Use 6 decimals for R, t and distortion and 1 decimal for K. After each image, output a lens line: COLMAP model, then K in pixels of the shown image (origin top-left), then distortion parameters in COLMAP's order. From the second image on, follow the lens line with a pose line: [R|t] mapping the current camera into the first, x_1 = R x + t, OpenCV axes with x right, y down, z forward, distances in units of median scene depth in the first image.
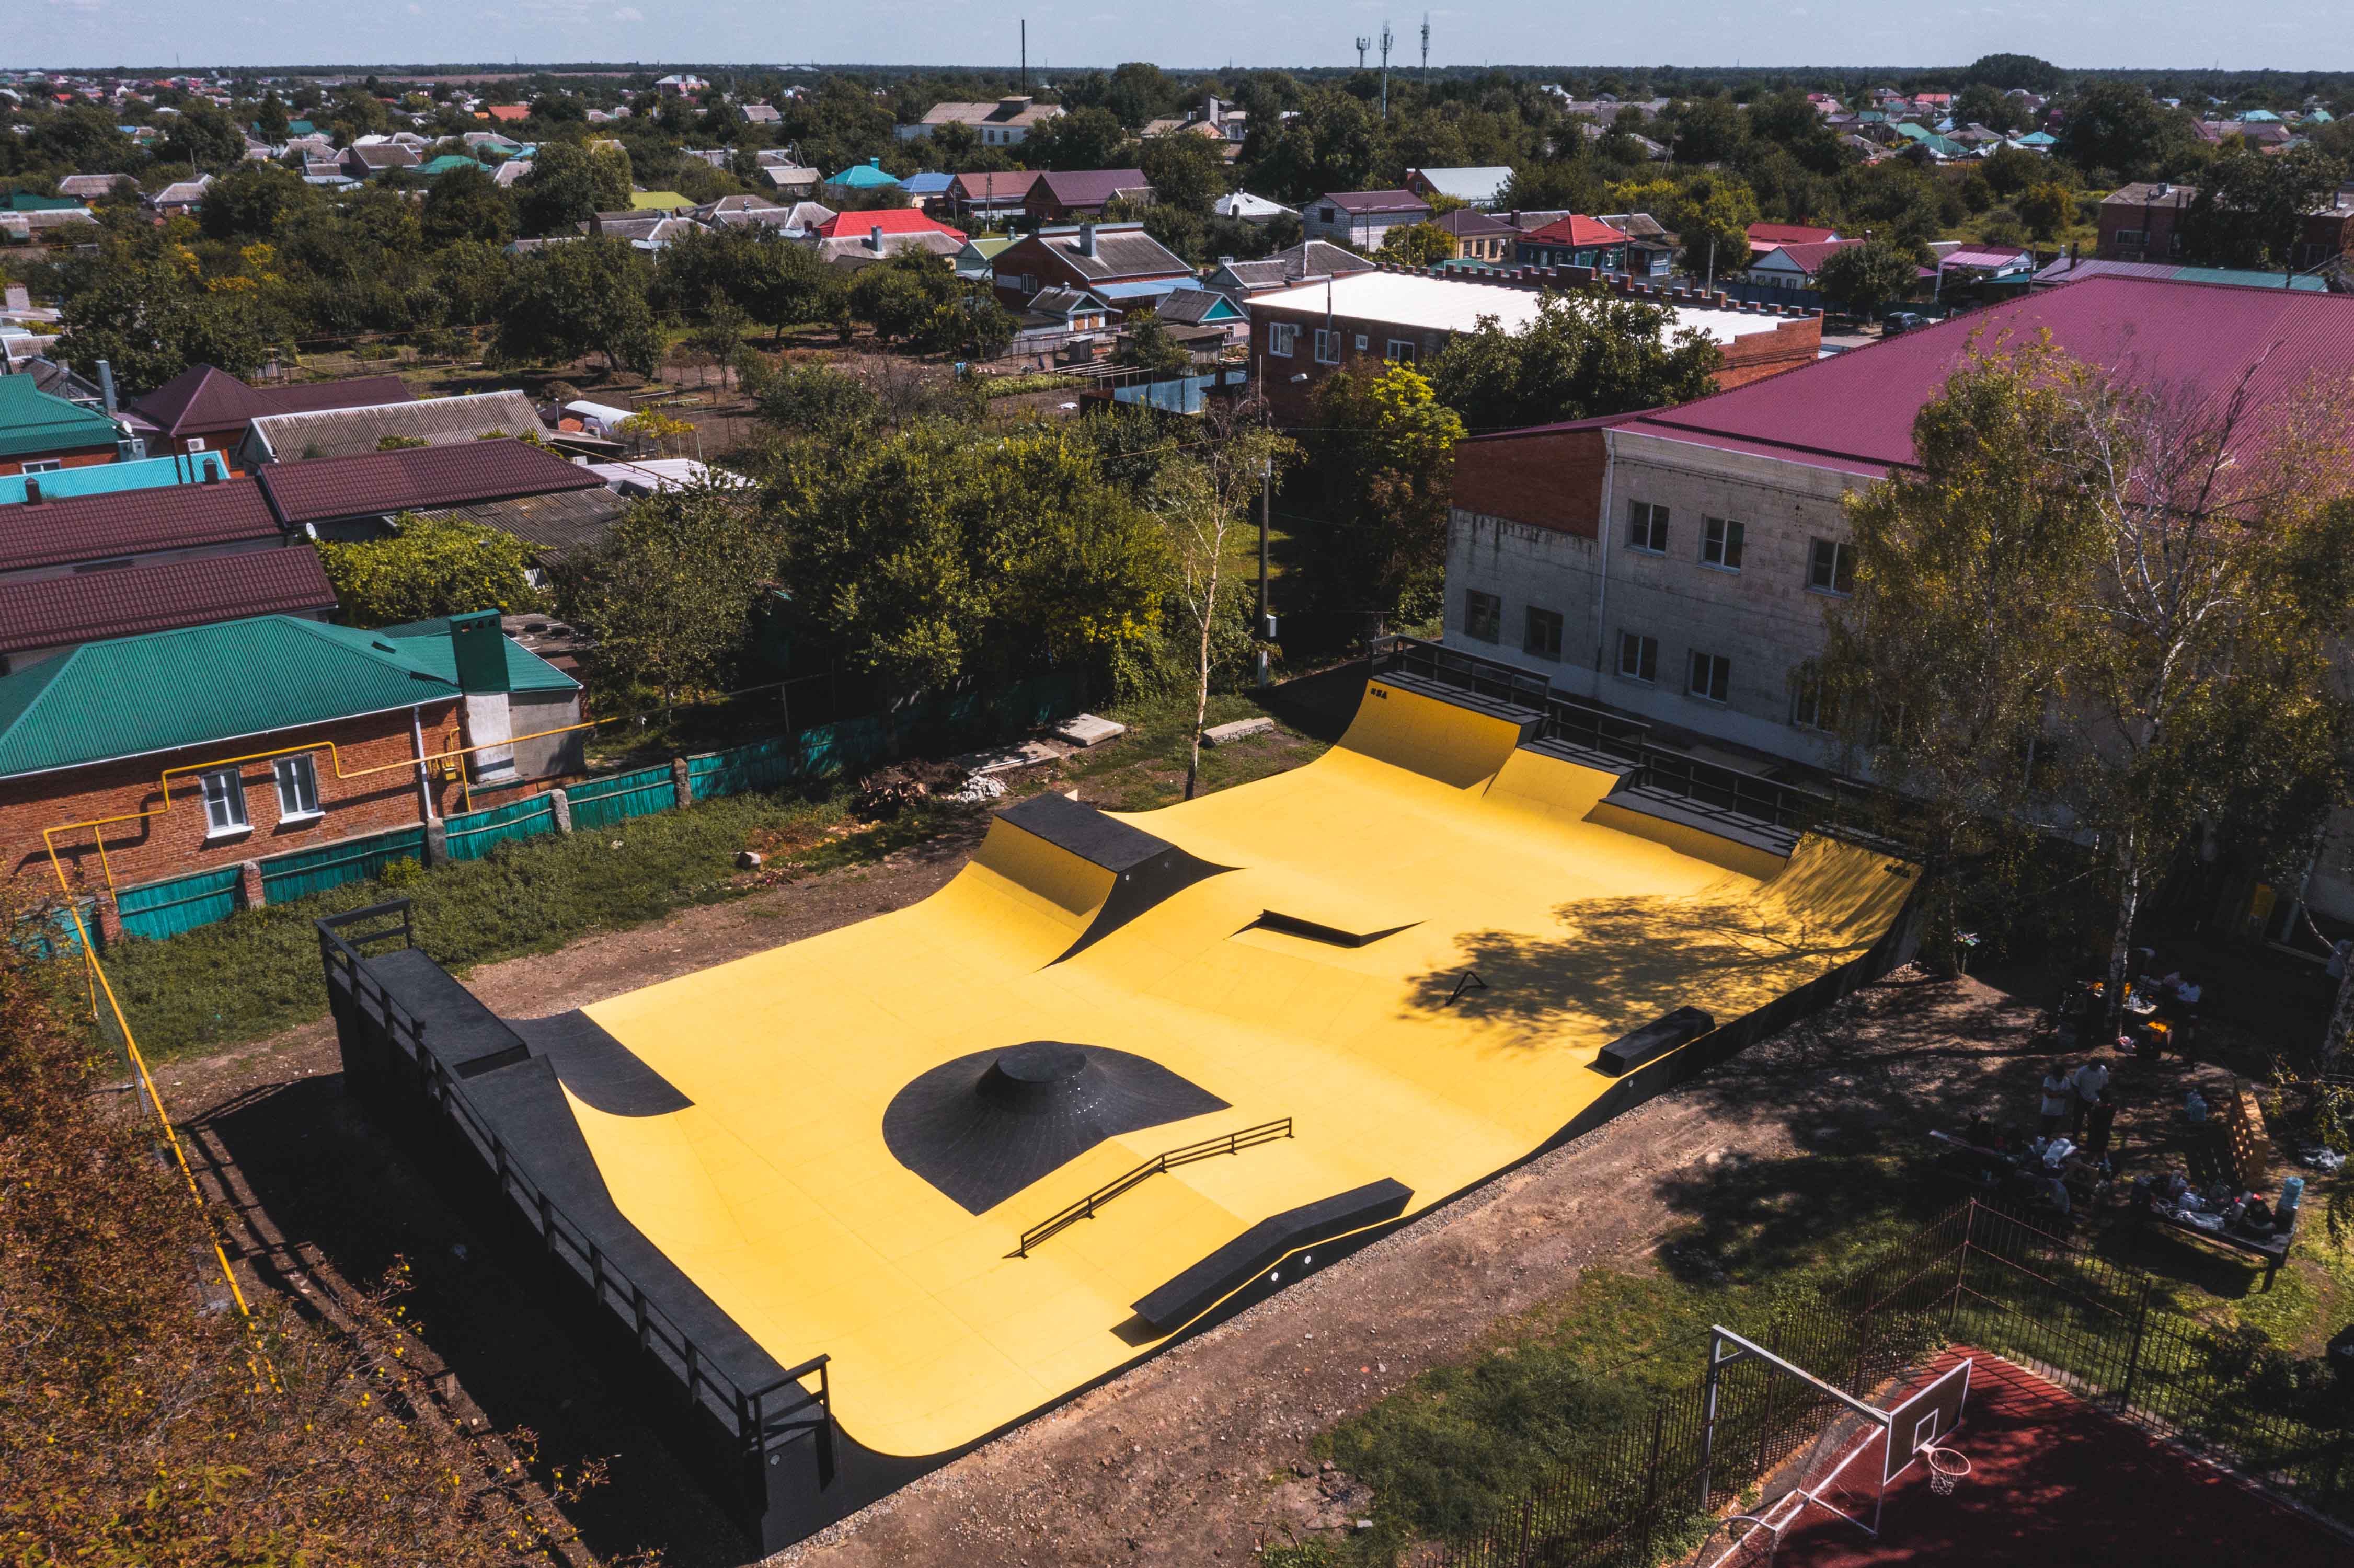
lens RADIAL K [[1934.5, 0, 1174.0], [0, 1934.5, 768.1], [0, 0, 1]] dist [0.008488, -0.005141]
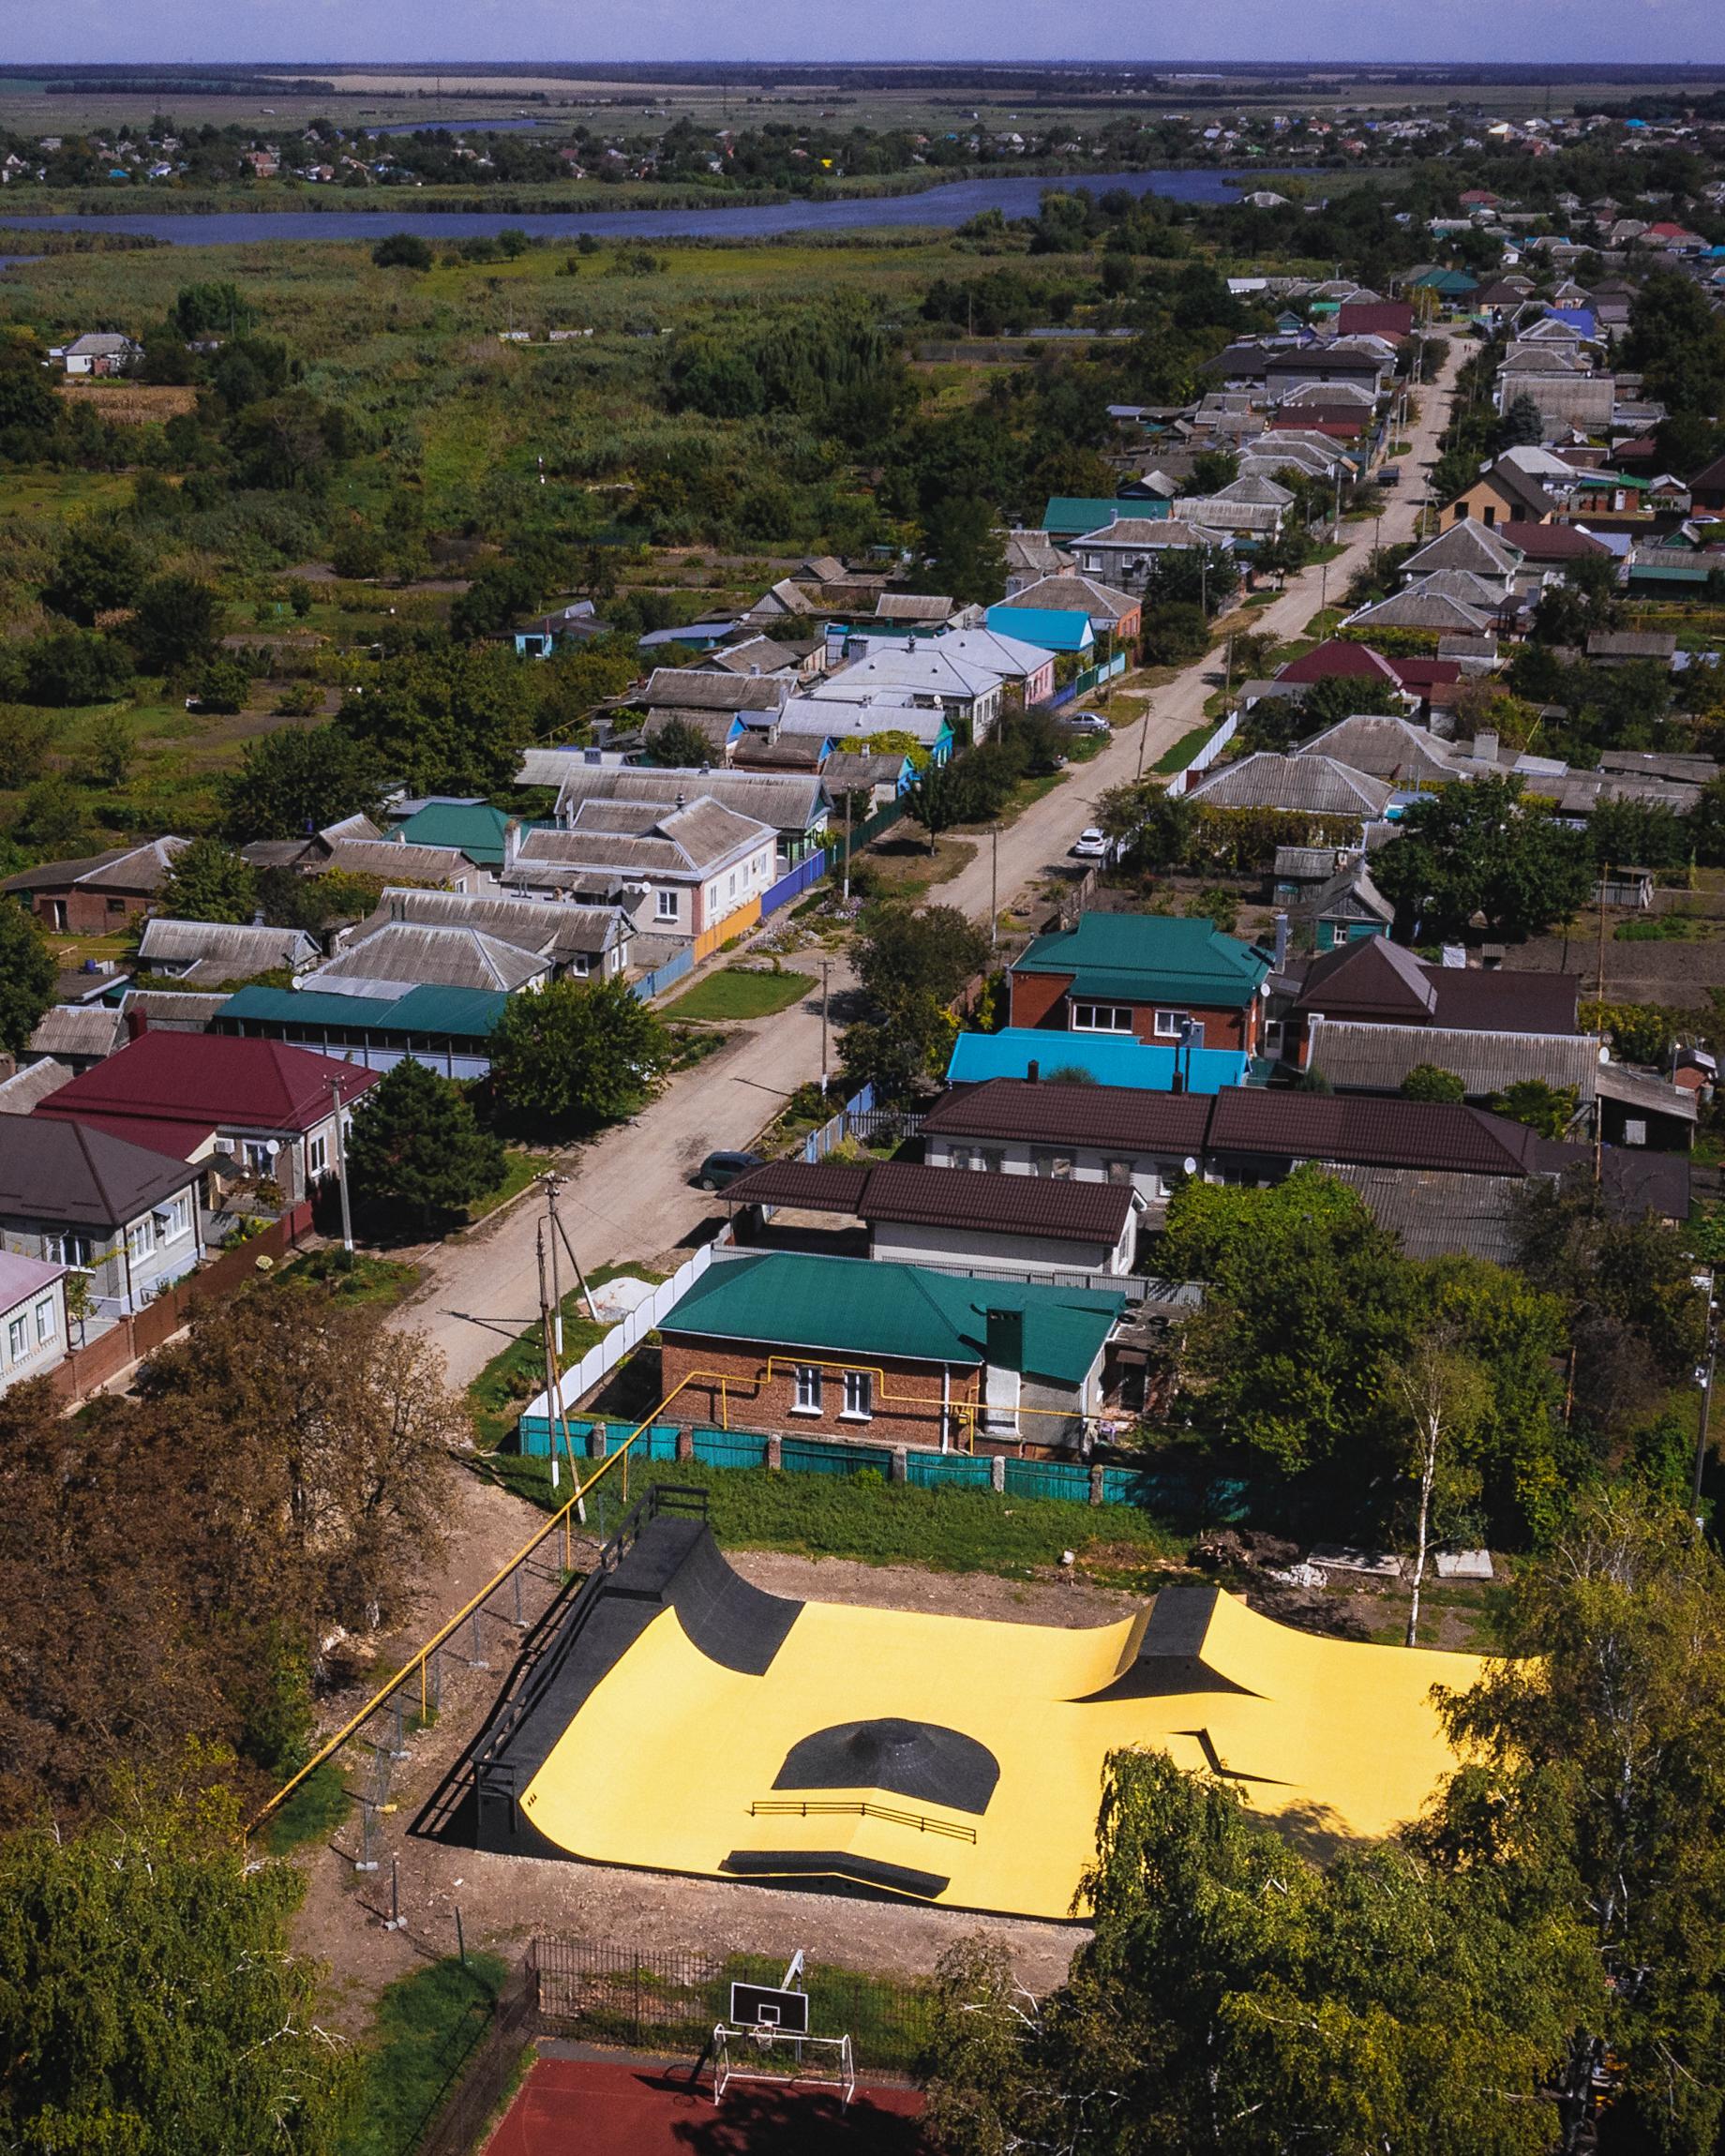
lens RADIAL K [[3398.6, 0, 861.9], [0, 3398.6, 1078.1], [0, 0, 1]] dist [-0.127484, 0.000000]
pose [[0.611081, 0.233089, -0.756471, 1.250039], [-0.282214, 0.957015, 0.066908, -0.350126], [0.739550, 0.172601, 0.650595, -0.552110]]
